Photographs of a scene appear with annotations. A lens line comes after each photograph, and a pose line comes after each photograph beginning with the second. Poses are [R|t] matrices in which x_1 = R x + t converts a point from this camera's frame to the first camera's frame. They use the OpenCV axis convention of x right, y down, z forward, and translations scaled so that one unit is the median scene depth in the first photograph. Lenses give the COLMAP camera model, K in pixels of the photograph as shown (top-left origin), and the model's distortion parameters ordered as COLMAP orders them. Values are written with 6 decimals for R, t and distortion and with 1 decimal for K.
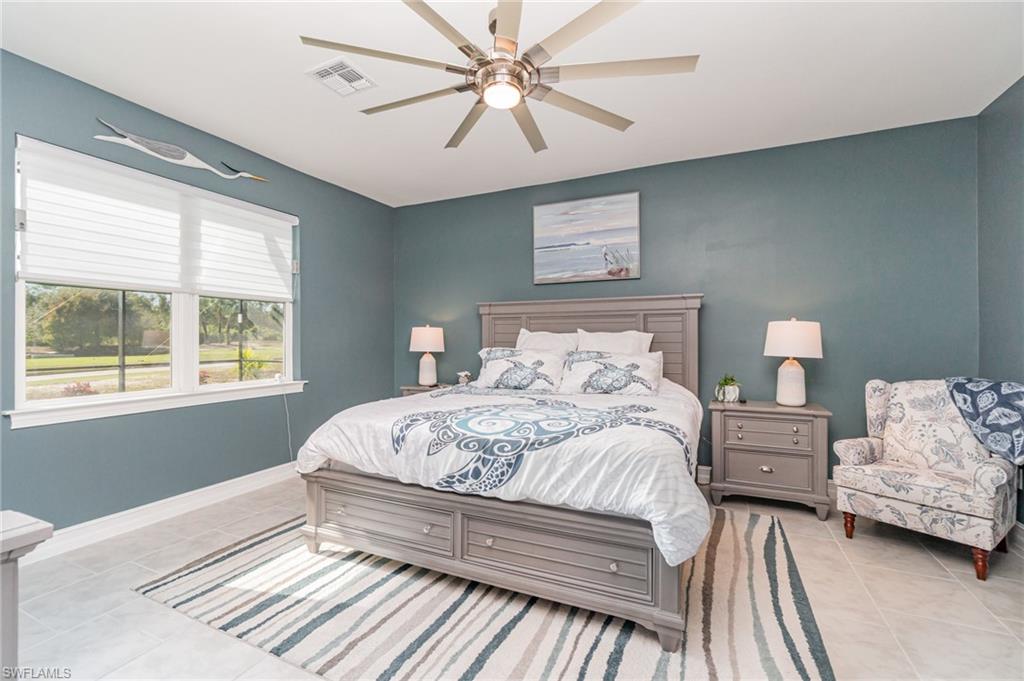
lens RADIAL K [[446.7, 0, 514.1], [0, 446.7, 338.7], [0, 0, 1]] dist [-0.001328, -0.000584]
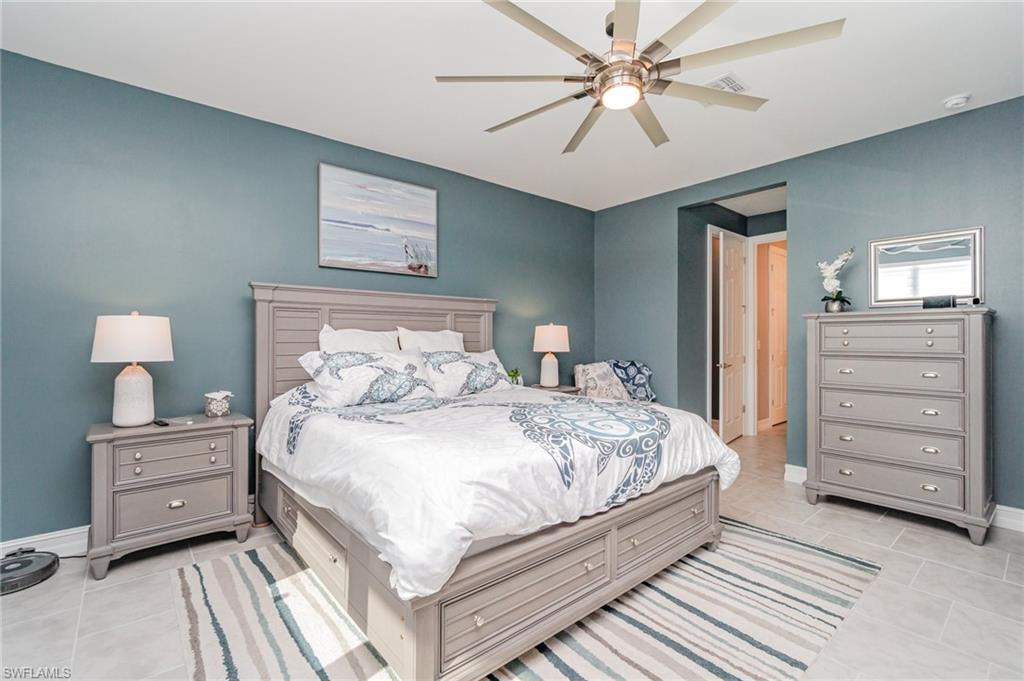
lens RADIAL K [[446.7, 0, 514.1], [0, 446.7, 338.7], [0, 0, 1]] dist [-0.001328, -0.000584]
pose [[0.436648, -0.000211, 0.899632, -0.792956], [0.000573, 1.000000, -0.000044, 0.002108], [-0.899632, 0.000535, 0.436648, 0.601500]]
